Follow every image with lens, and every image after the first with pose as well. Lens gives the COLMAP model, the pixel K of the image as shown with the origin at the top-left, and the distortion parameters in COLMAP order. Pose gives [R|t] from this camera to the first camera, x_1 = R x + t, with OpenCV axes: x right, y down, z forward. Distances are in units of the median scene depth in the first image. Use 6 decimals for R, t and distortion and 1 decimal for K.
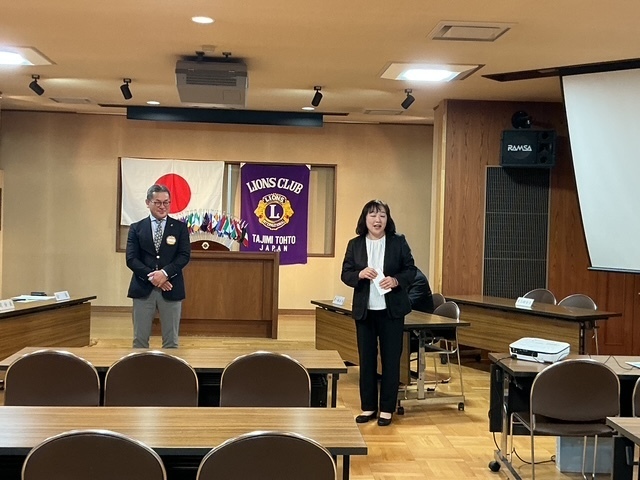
lens RADIAL K [[856.8, 0, 320.0], [0, 856.8, 240.0], [0, 0, 1]] dist [0.106466, -0.053807]
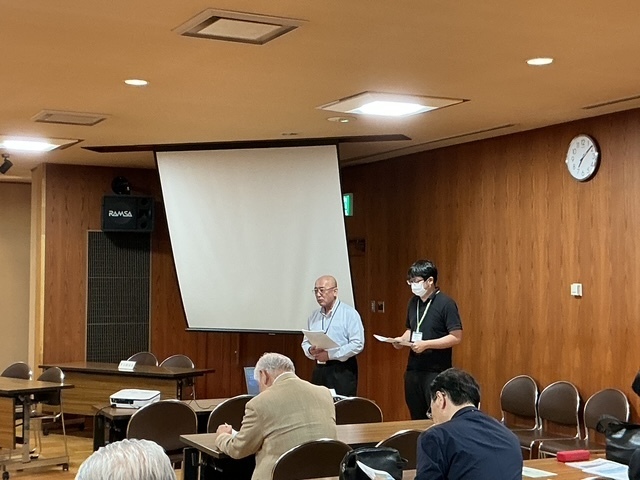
lens RADIAL K [[1073.5, 0, 320.0], [0, 1073.5, 240.0], [0, 0, 1]] dist [0.095296, 0.032063]
pose [[0.920131, -0.005460, 0.391572, -0.047419], [0.028430, 0.998196, -0.052888, -0.001748], [-0.390577, 0.059796, 0.918626, -0.246838]]
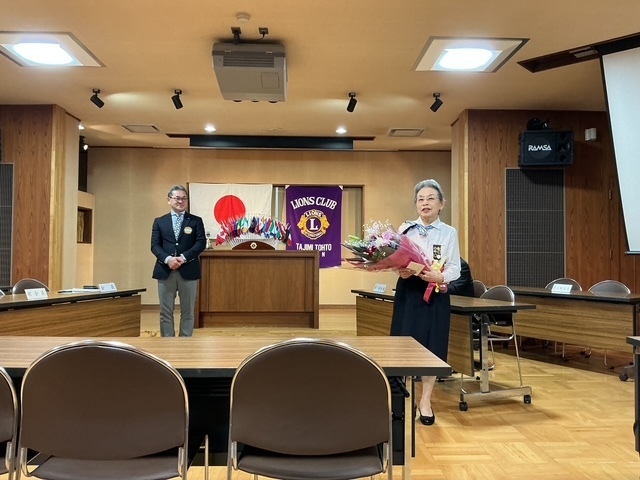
lens RADIAL K [[530.0, 0, 320.0], [0, 530.0, 240.0], [0, 0, 1]] dist [0.142107, -0.316704]
pose [[0.999037, -0.020905, -0.038570, -0.019641], [0.018660, 0.998162, -0.057665, 0.041147], [0.039705, 0.056890, 0.997591, 0.310795]]
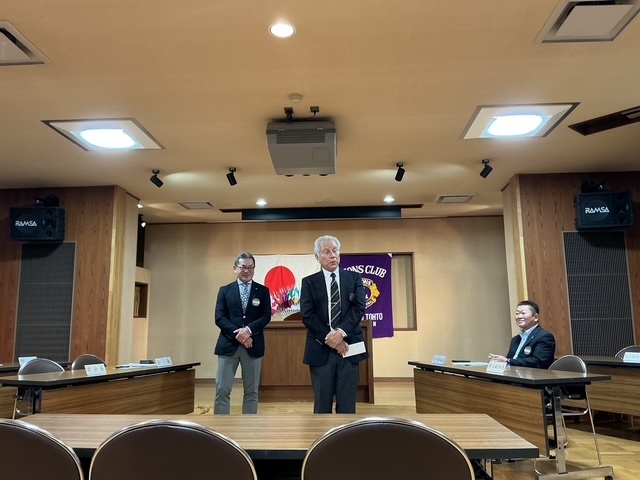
lens RADIAL K [[530.0, 0, 320.0], [0, 530.0, 240.0], [0, 0, 1]] dist [0.142107, -0.316704]
pose [[0.991443, -0.055646, -0.118086, -0.027094], [0.032642, 0.981535, -0.188478, 0.040335], [0.126394, 0.183010, 0.974952, 0.313450]]
